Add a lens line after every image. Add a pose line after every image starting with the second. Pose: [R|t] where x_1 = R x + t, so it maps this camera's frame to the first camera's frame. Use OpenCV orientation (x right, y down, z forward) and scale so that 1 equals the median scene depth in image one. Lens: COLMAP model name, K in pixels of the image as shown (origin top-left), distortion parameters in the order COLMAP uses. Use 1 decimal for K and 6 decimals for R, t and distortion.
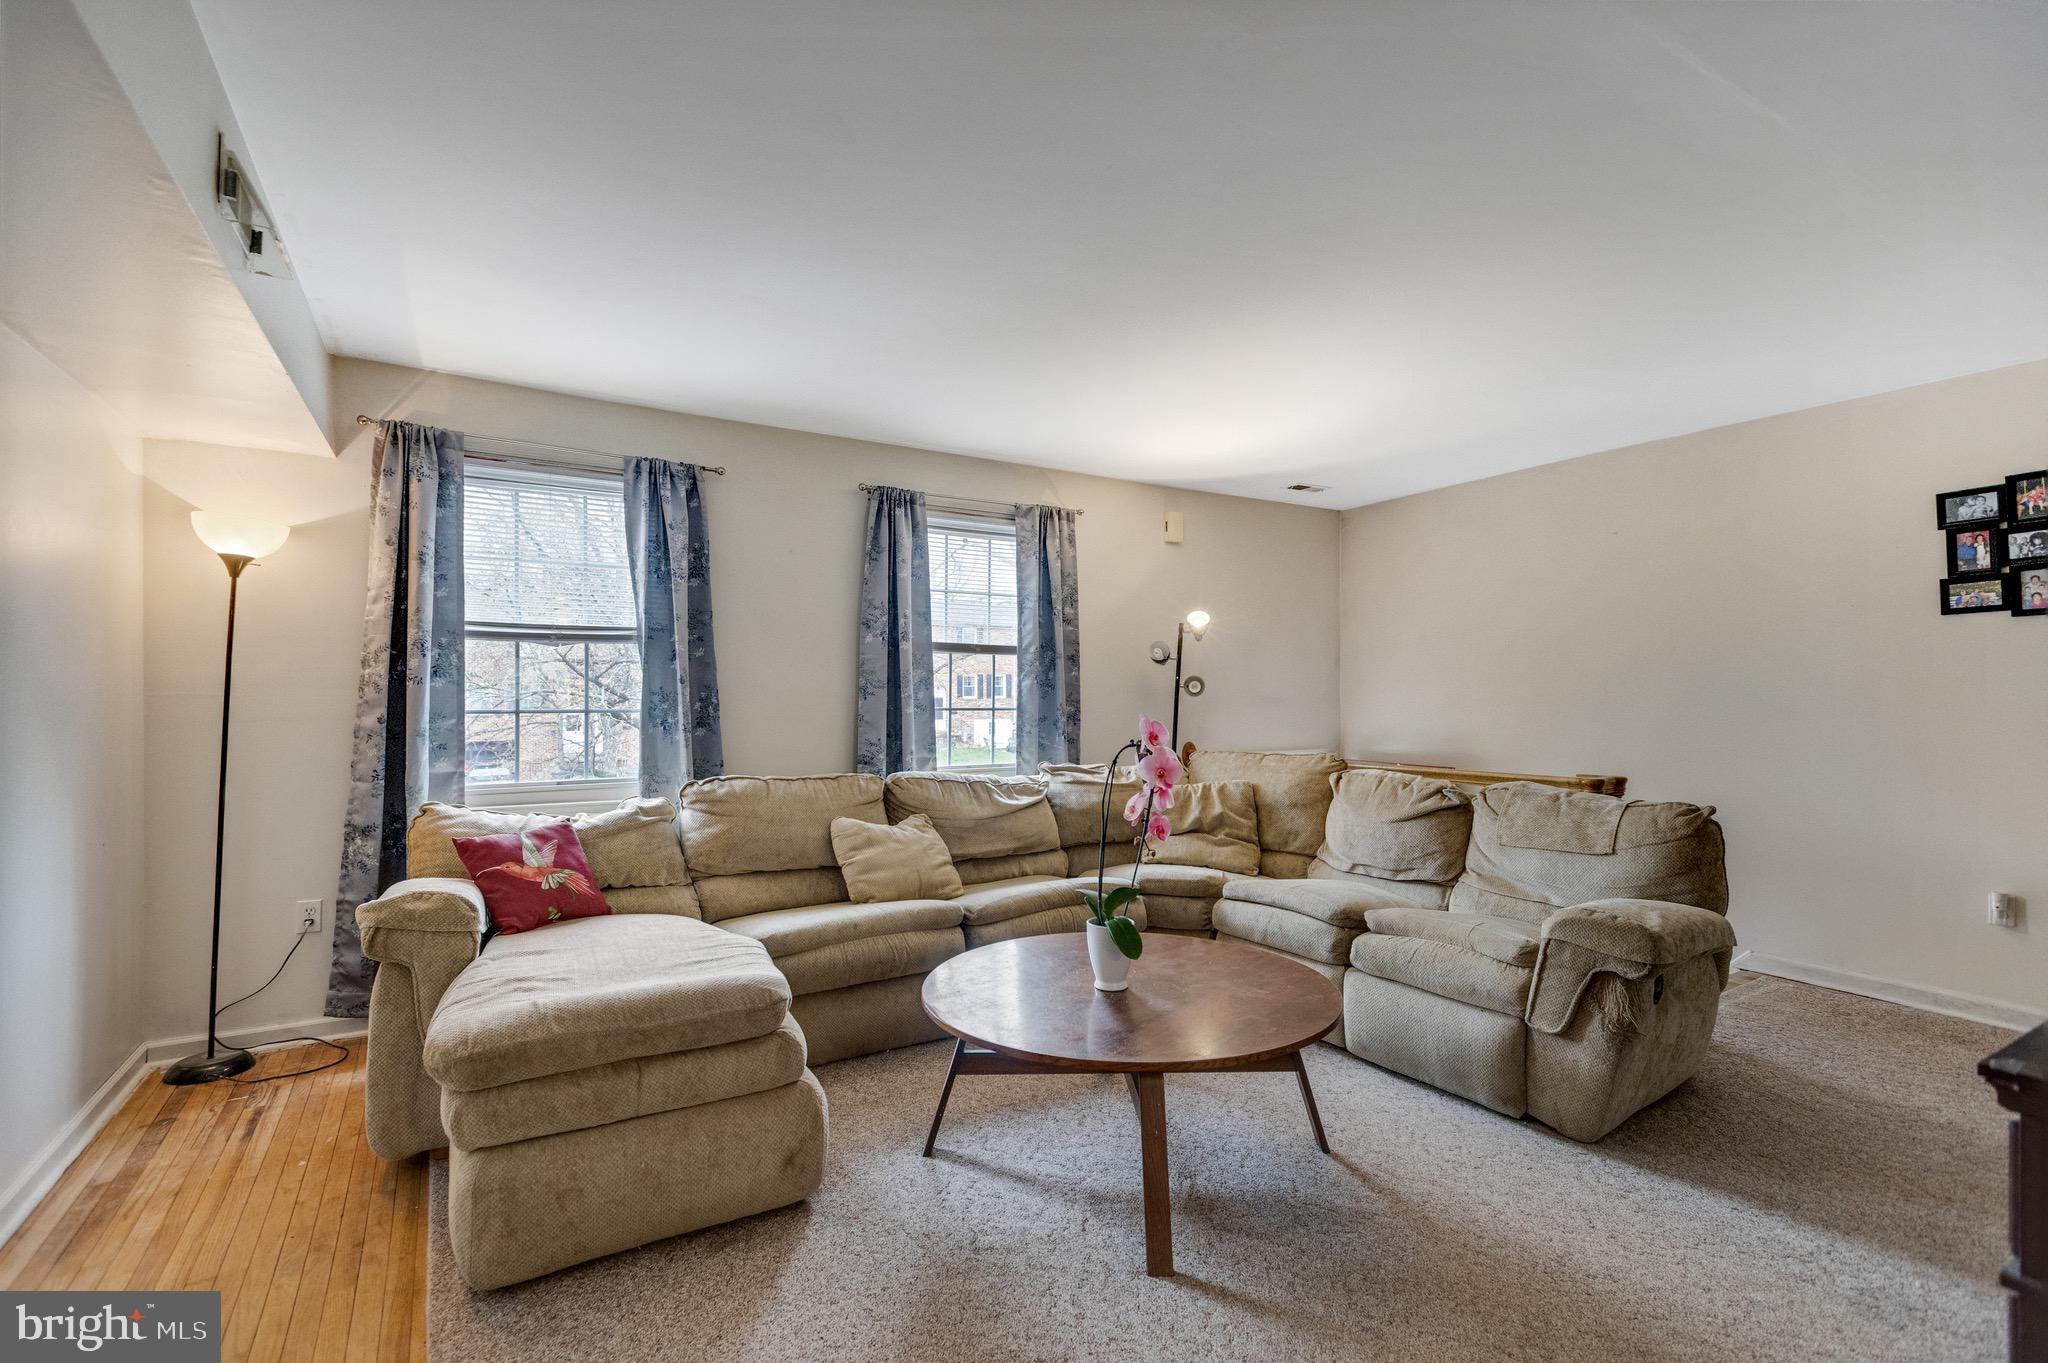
lens RADIAL K [[928.5, 0, 1018.3], [0, 928.5, 689.0], [0, 0, 1]] dist [0.000513, 0.000009]
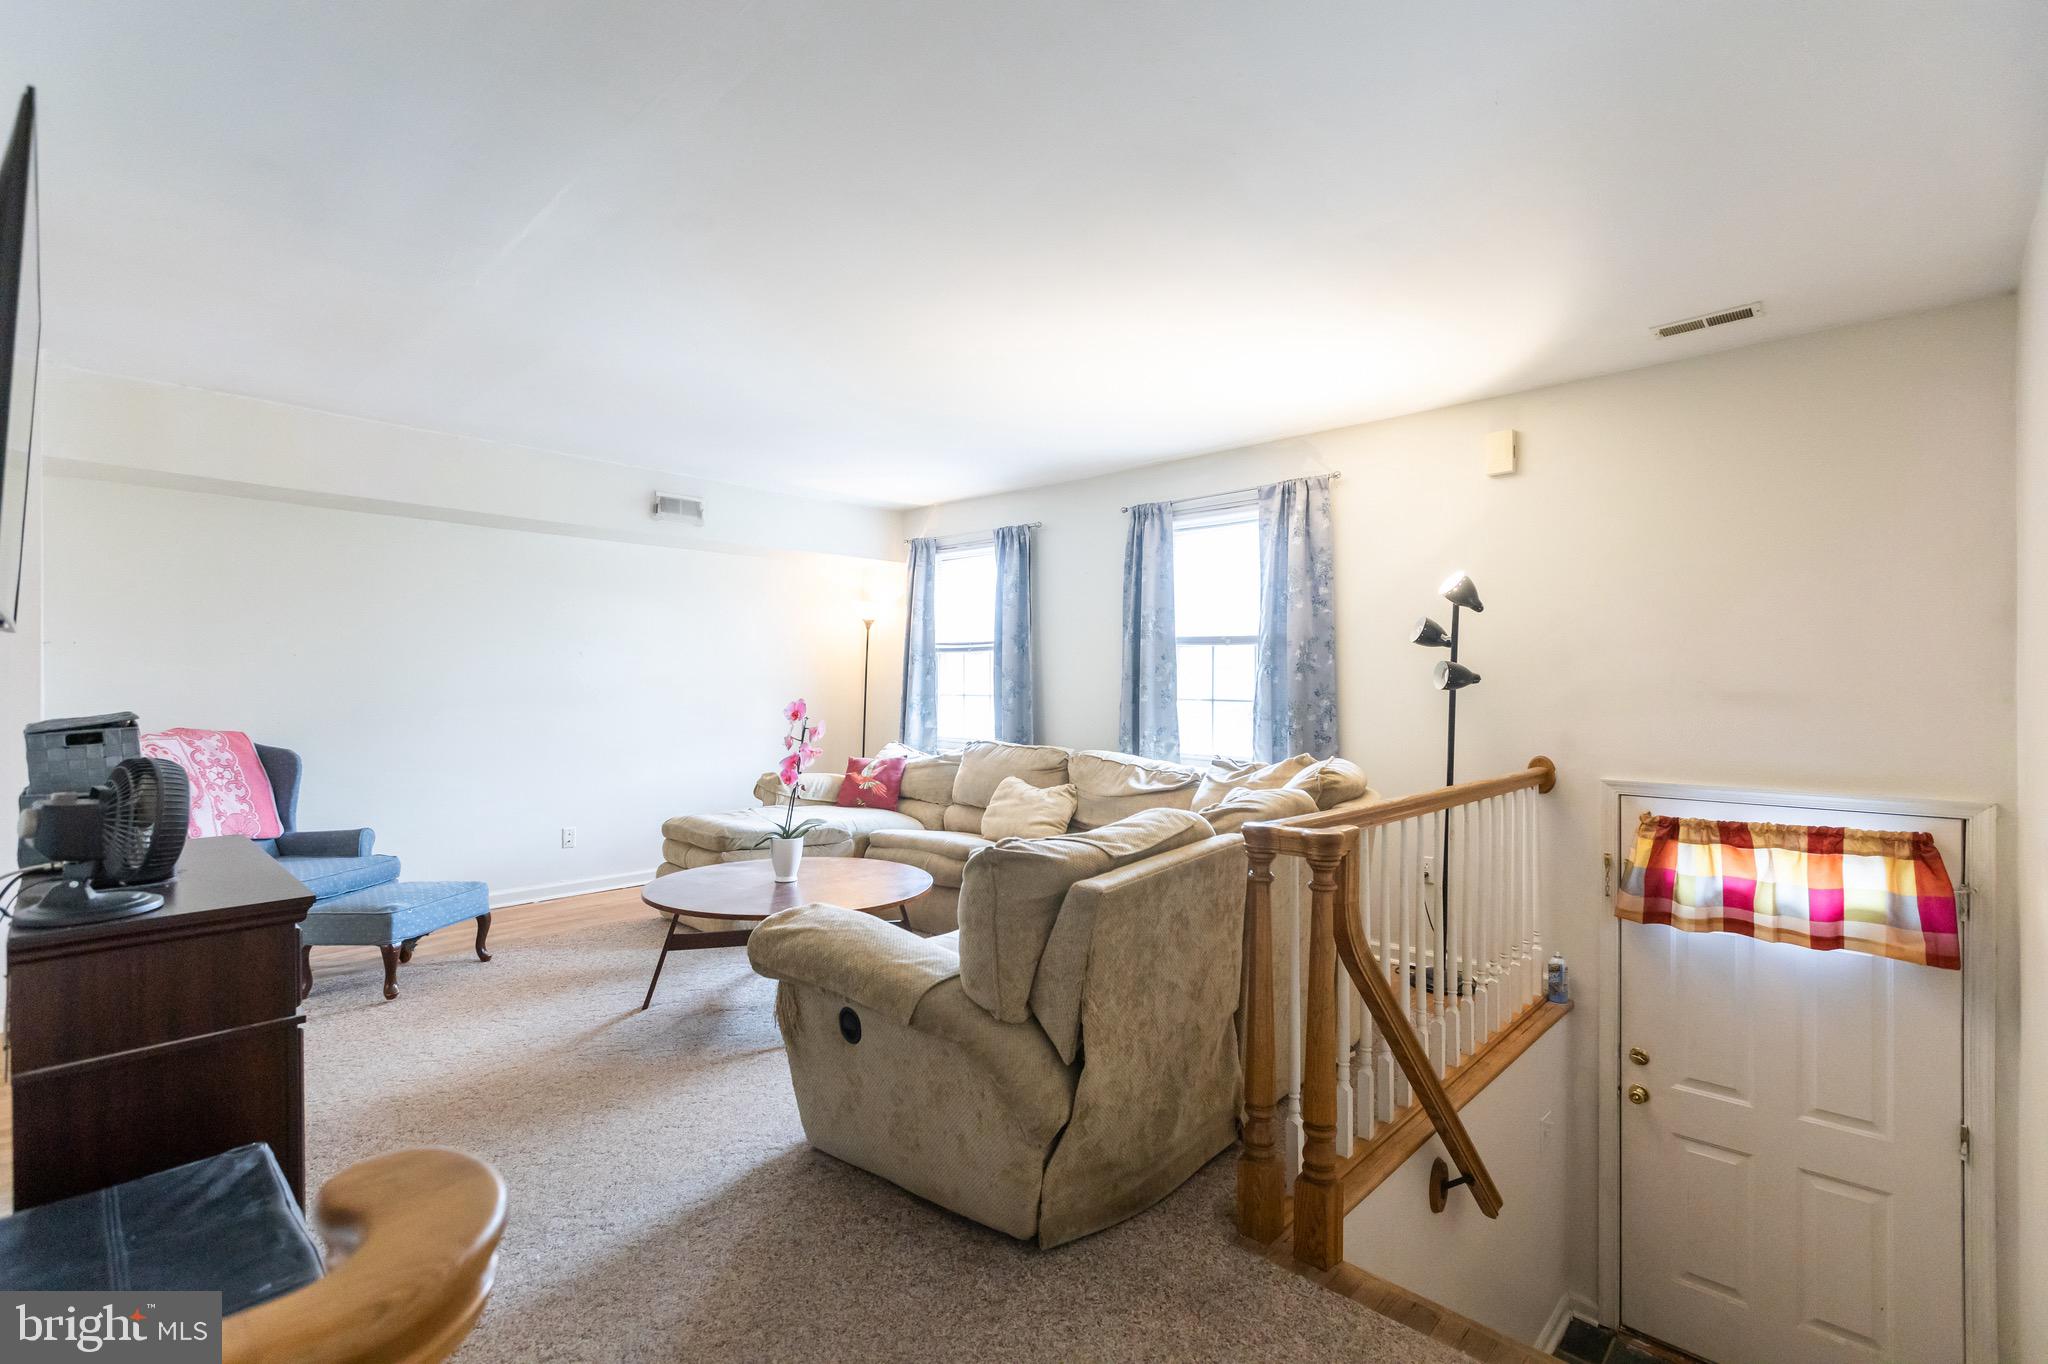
lens RADIAL K [[921.4, 0, 1021.5], [0, 921.4, 687.5], [0, 0, 1]] dist [0.004315, 0.000888]
pose [[0.281538, -0.002297, -0.959547, 1.083750], [0.001071, 0.999997, -0.002080, 0.013384], [0.959549, -0.000442, 0.281540, 0.636697]]
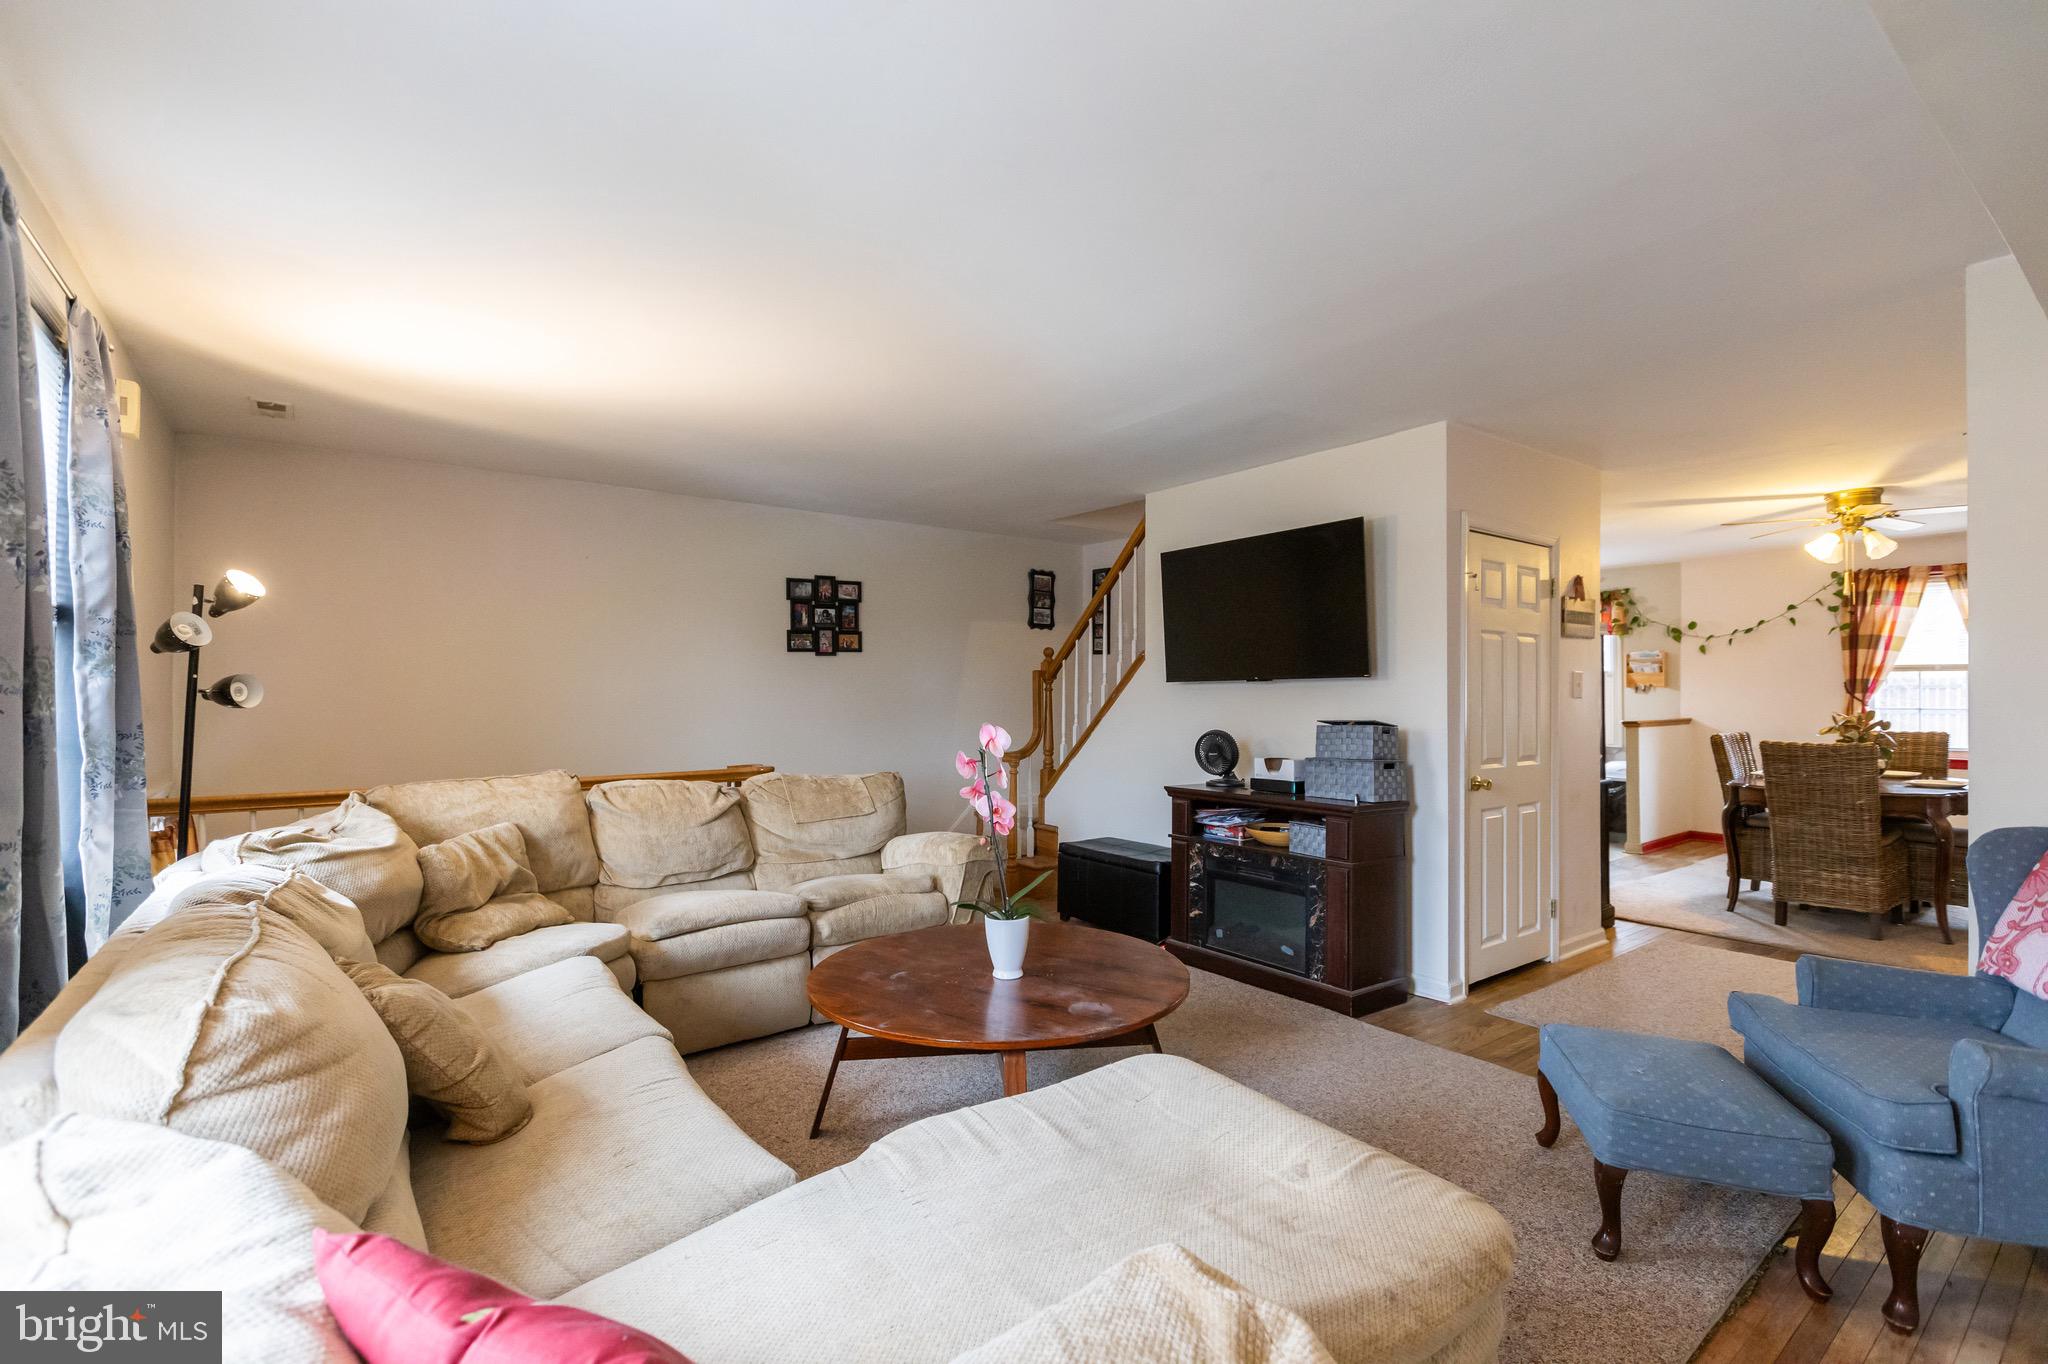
lens RADIAL K [[921.4, 0, 1018.0], [0, 921.4, 697.8], [0, 0, 1]] dist [0.004315, 0.000888]
pose [[-0.100963, -0.000956, 0.994890, -0.658669], [-0.004294, 0.999991, 0.000525, -0.001030], [-0.994881, -0.004219, -0.100966, 0.750629]]
